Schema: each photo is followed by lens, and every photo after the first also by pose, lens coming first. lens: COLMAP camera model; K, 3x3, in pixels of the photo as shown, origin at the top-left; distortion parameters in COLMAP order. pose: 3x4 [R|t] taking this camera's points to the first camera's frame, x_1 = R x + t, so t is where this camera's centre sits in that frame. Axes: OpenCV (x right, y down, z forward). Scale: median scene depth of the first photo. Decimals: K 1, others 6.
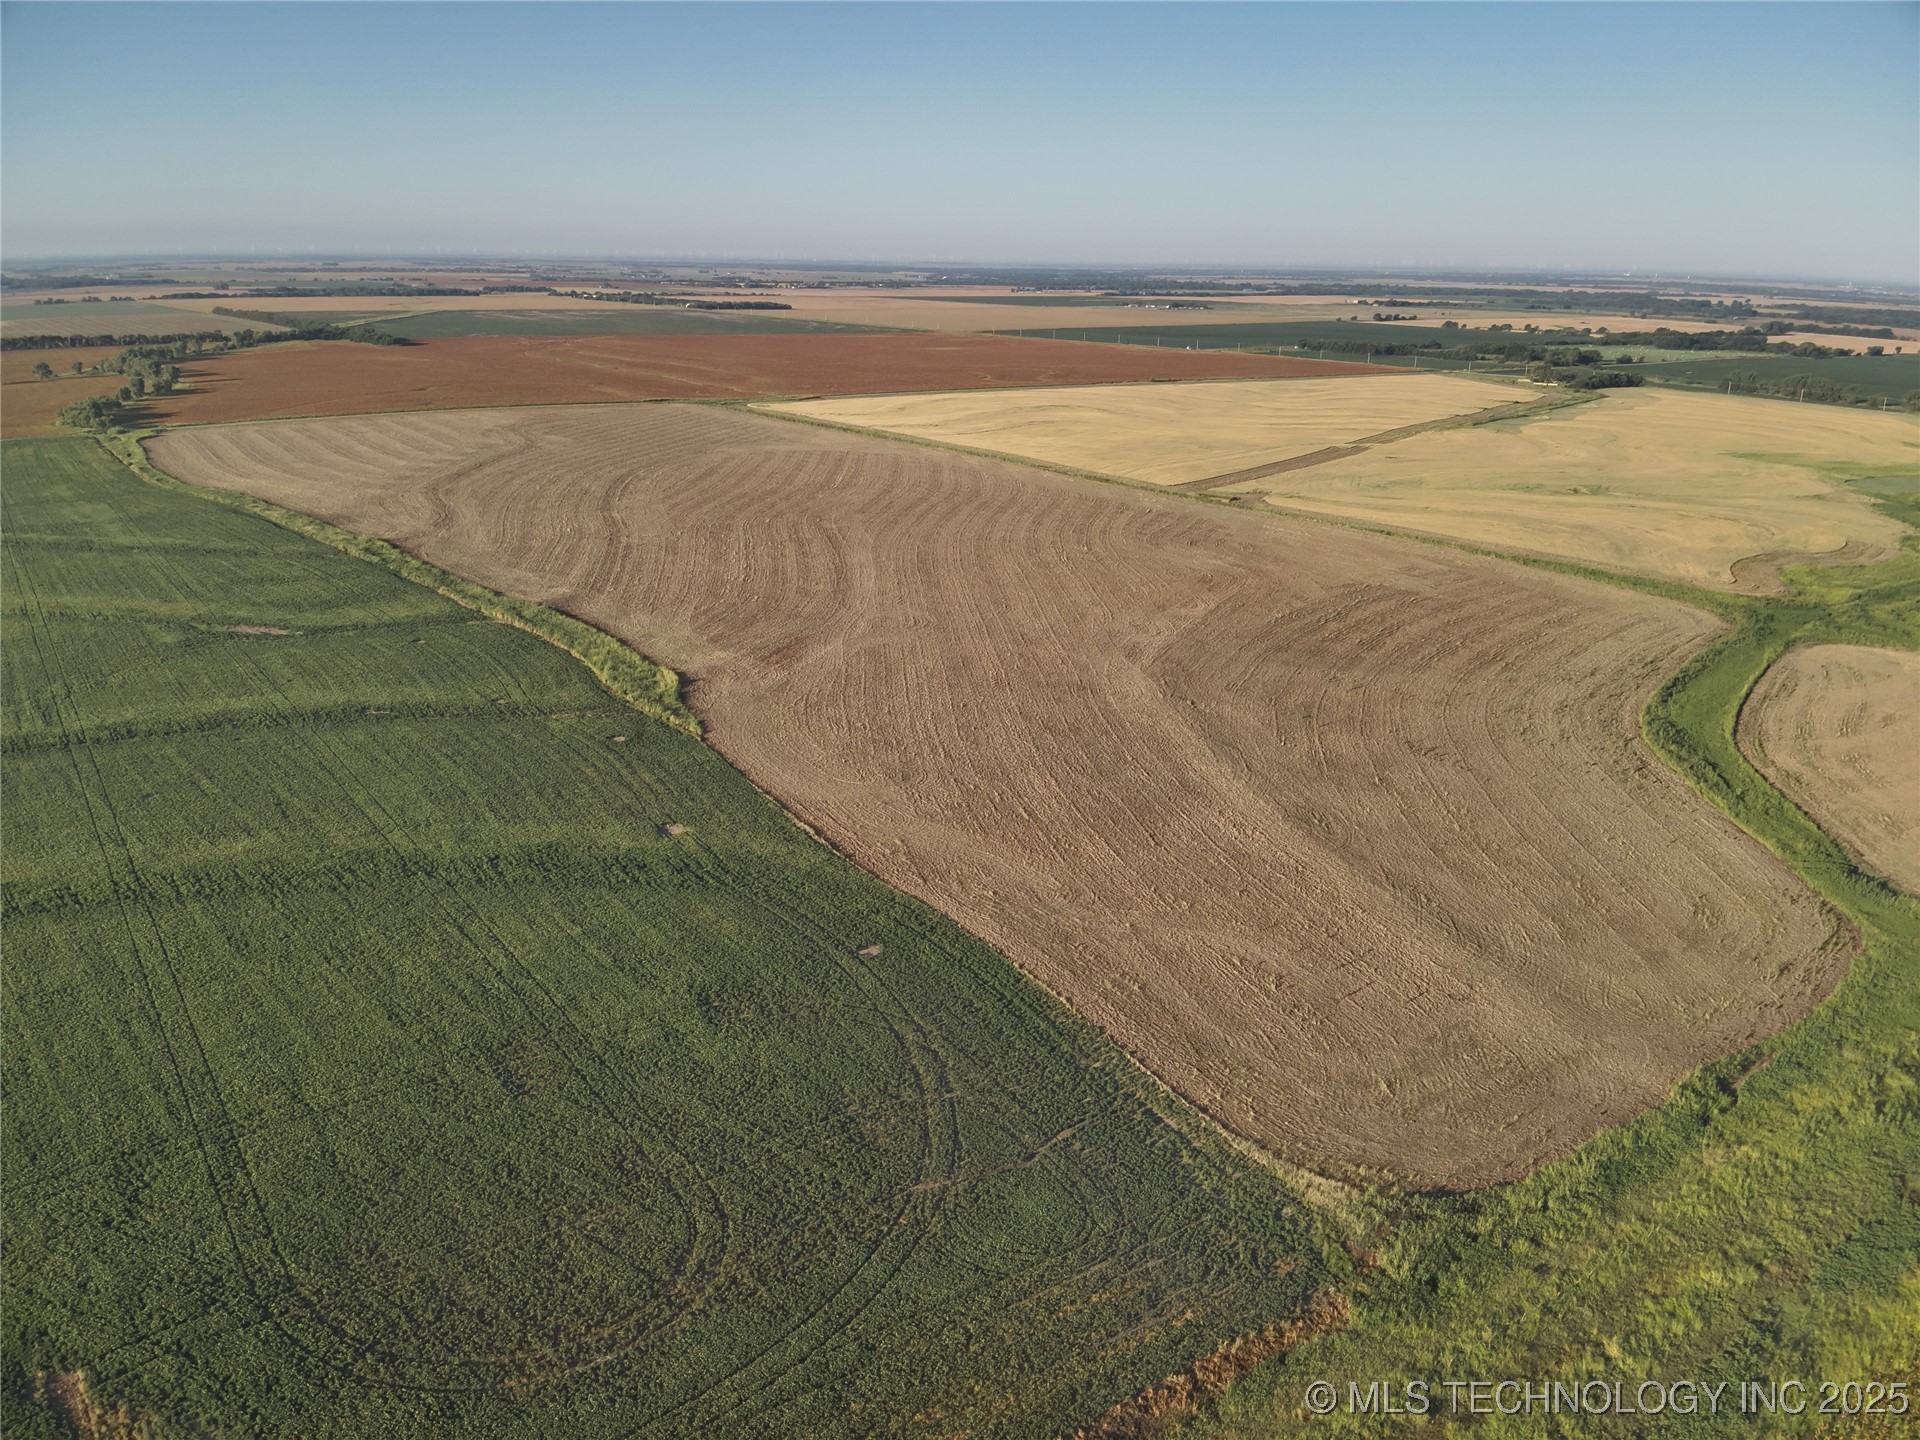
lens RADIAL K [[1387.6, 0, 960.0], [0, 1387.6, 720.0], [0, 0, 1]] dist [0.107110, -0.214190]
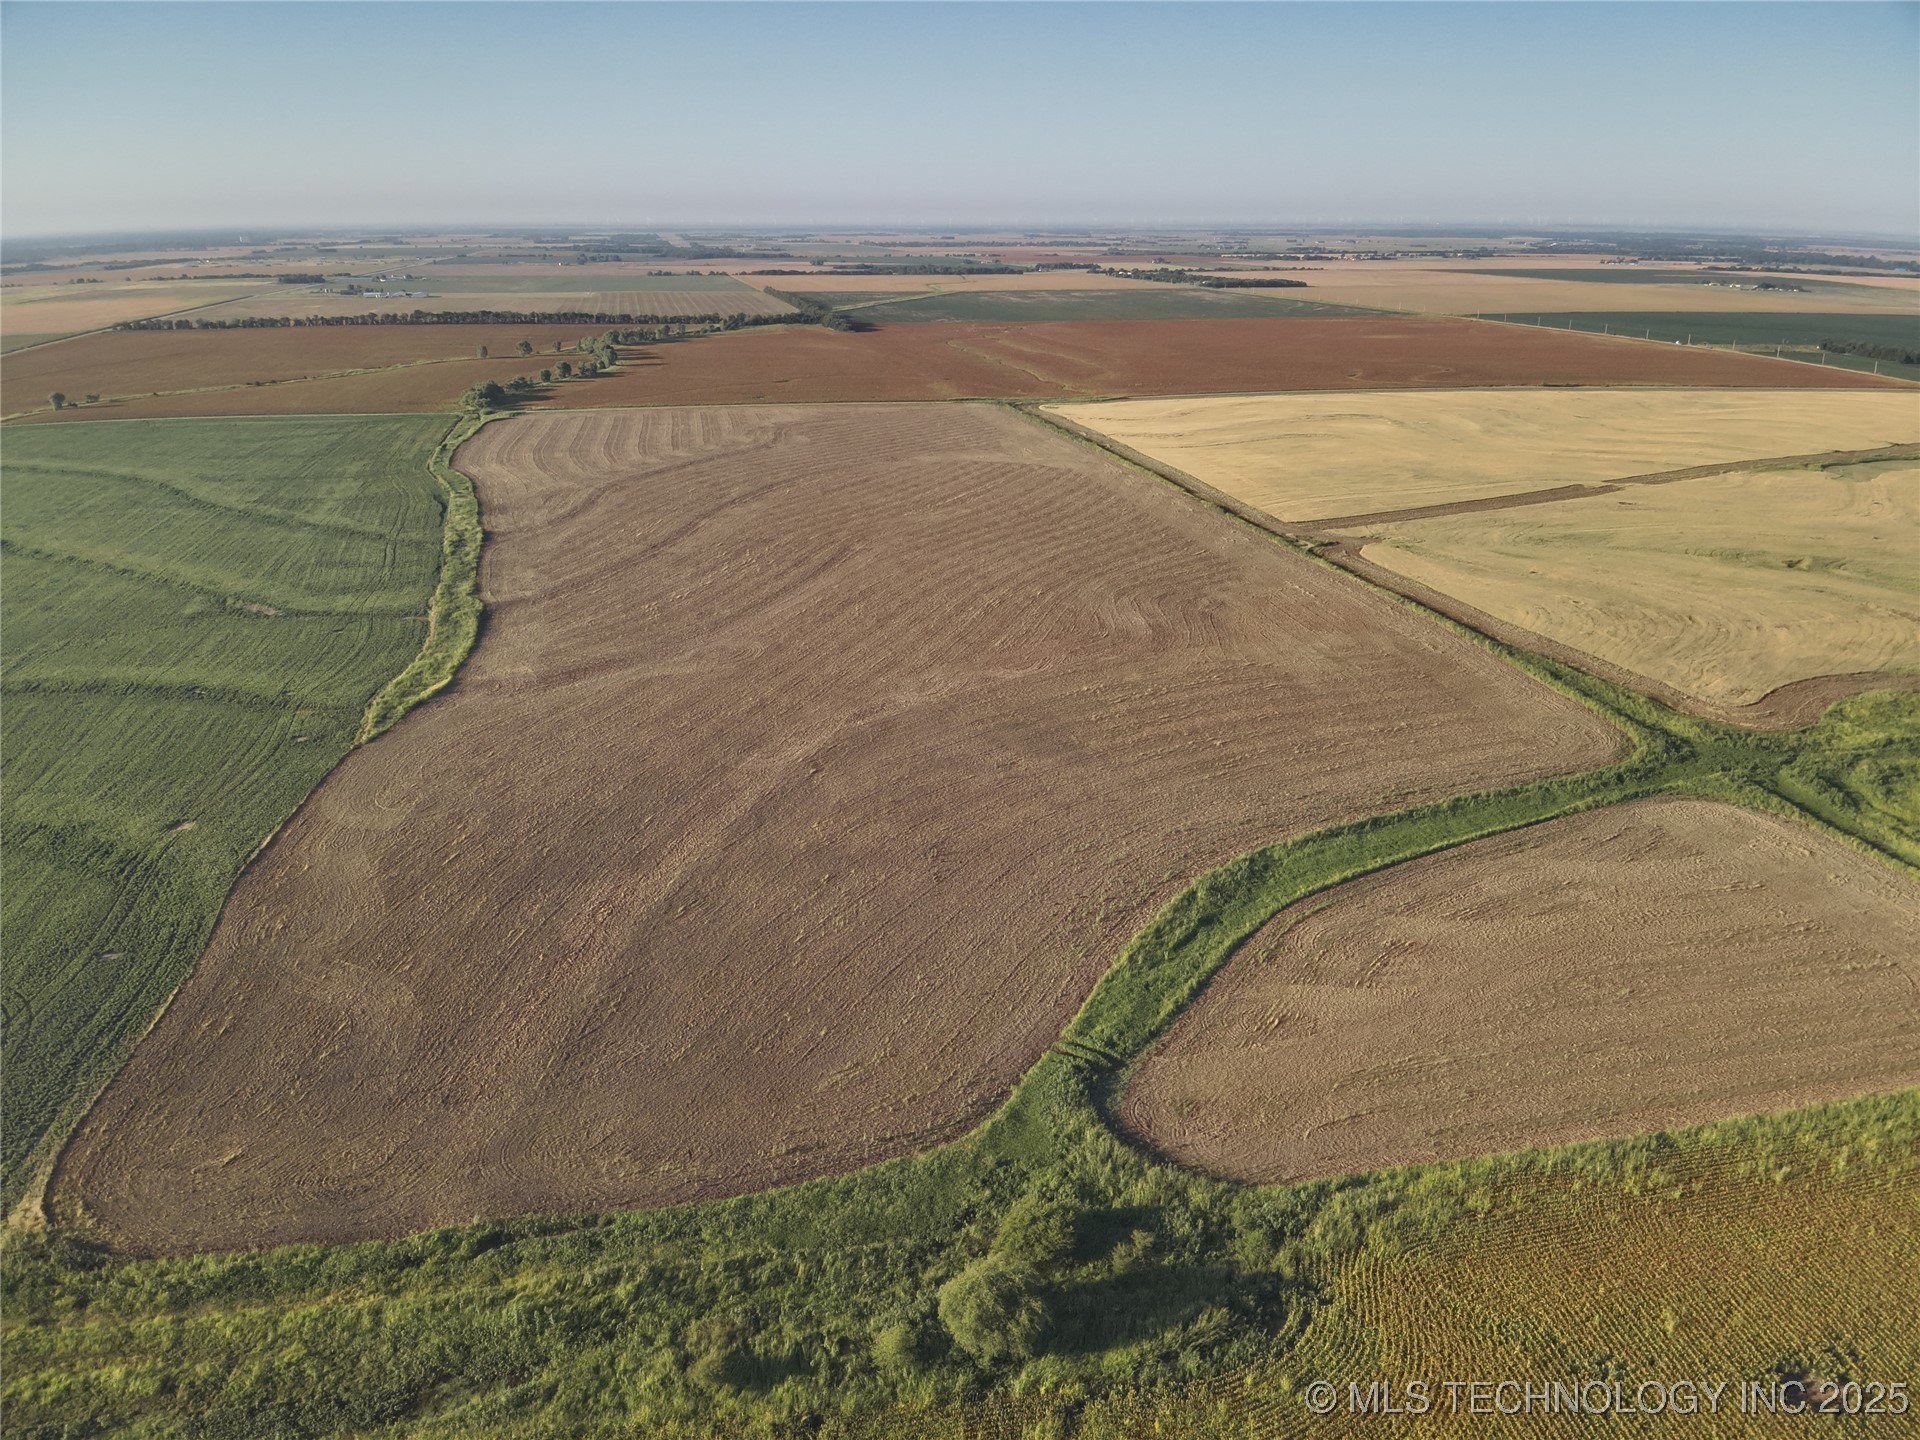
lens RADIAL K [[1474.6, 0, 960.0], [0, 1474.6, 720.0], [0, 0, 1]] dist [0.102616, -0.230032]
pose [[0.912969, 0.114303, -0.391693, 0.729975], [-0.112269, 0.993278, 0.028175, -0.098083], [0.392281, 0.018252, 0.919665, 0.106343]]
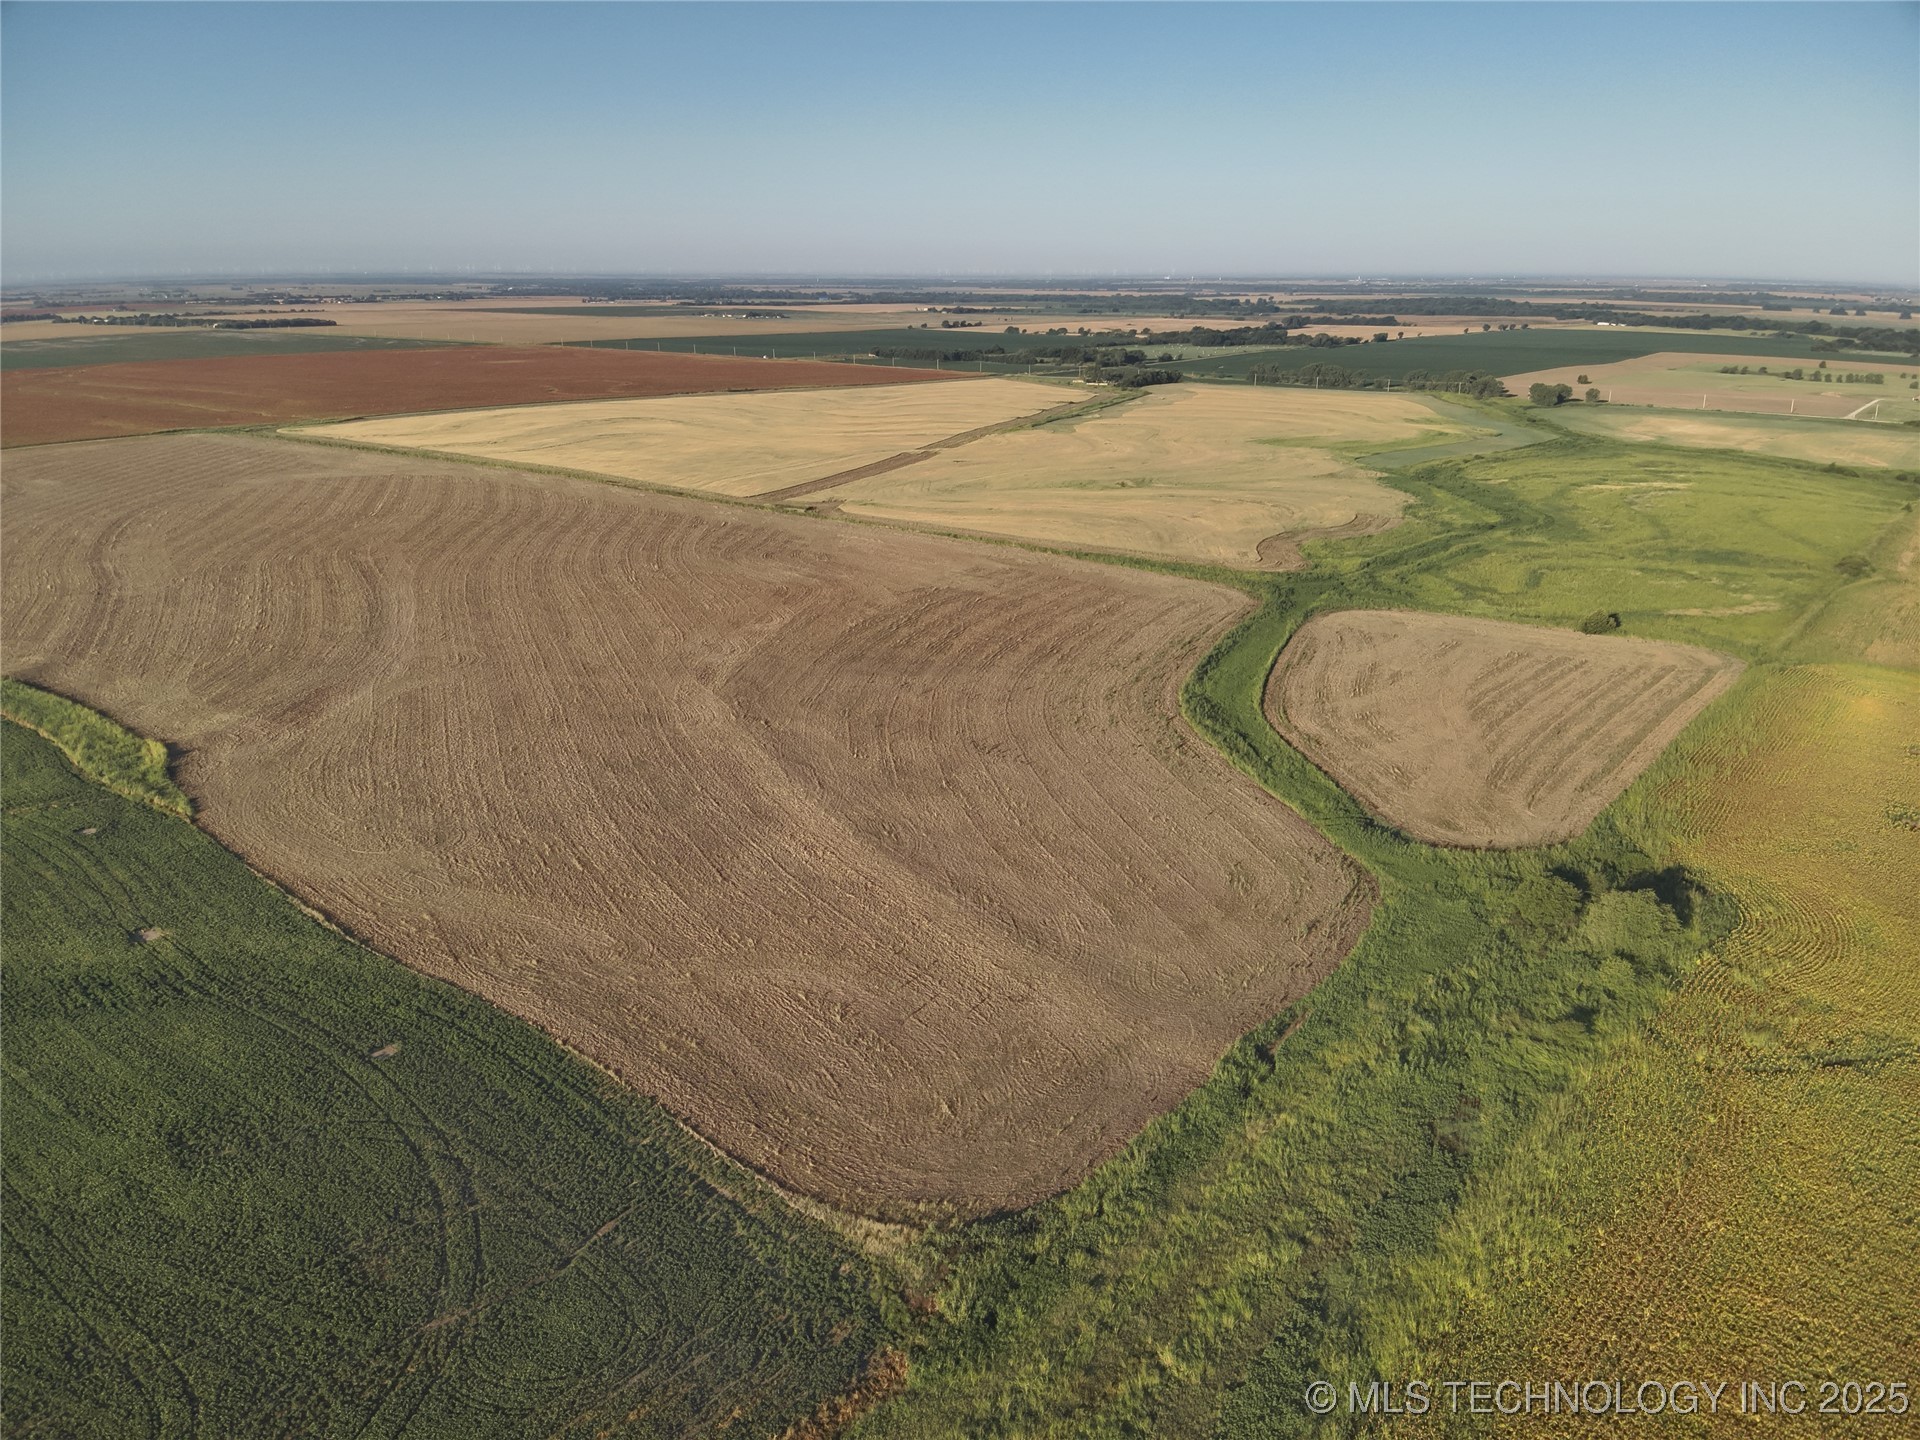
lens RADIAL K [[1387.6, 0, 960.0], [0, 1387.6, 720.0], [0, 0, 1]] dist [0.107110, -0.214190]
pose [[0.960160, -0.096610, 0.262222, 0.050794], [0.098224, 0.995140, 0.006976, -0.008280], [-0.261621, 0.019059, 0.964982, 0.033902]]
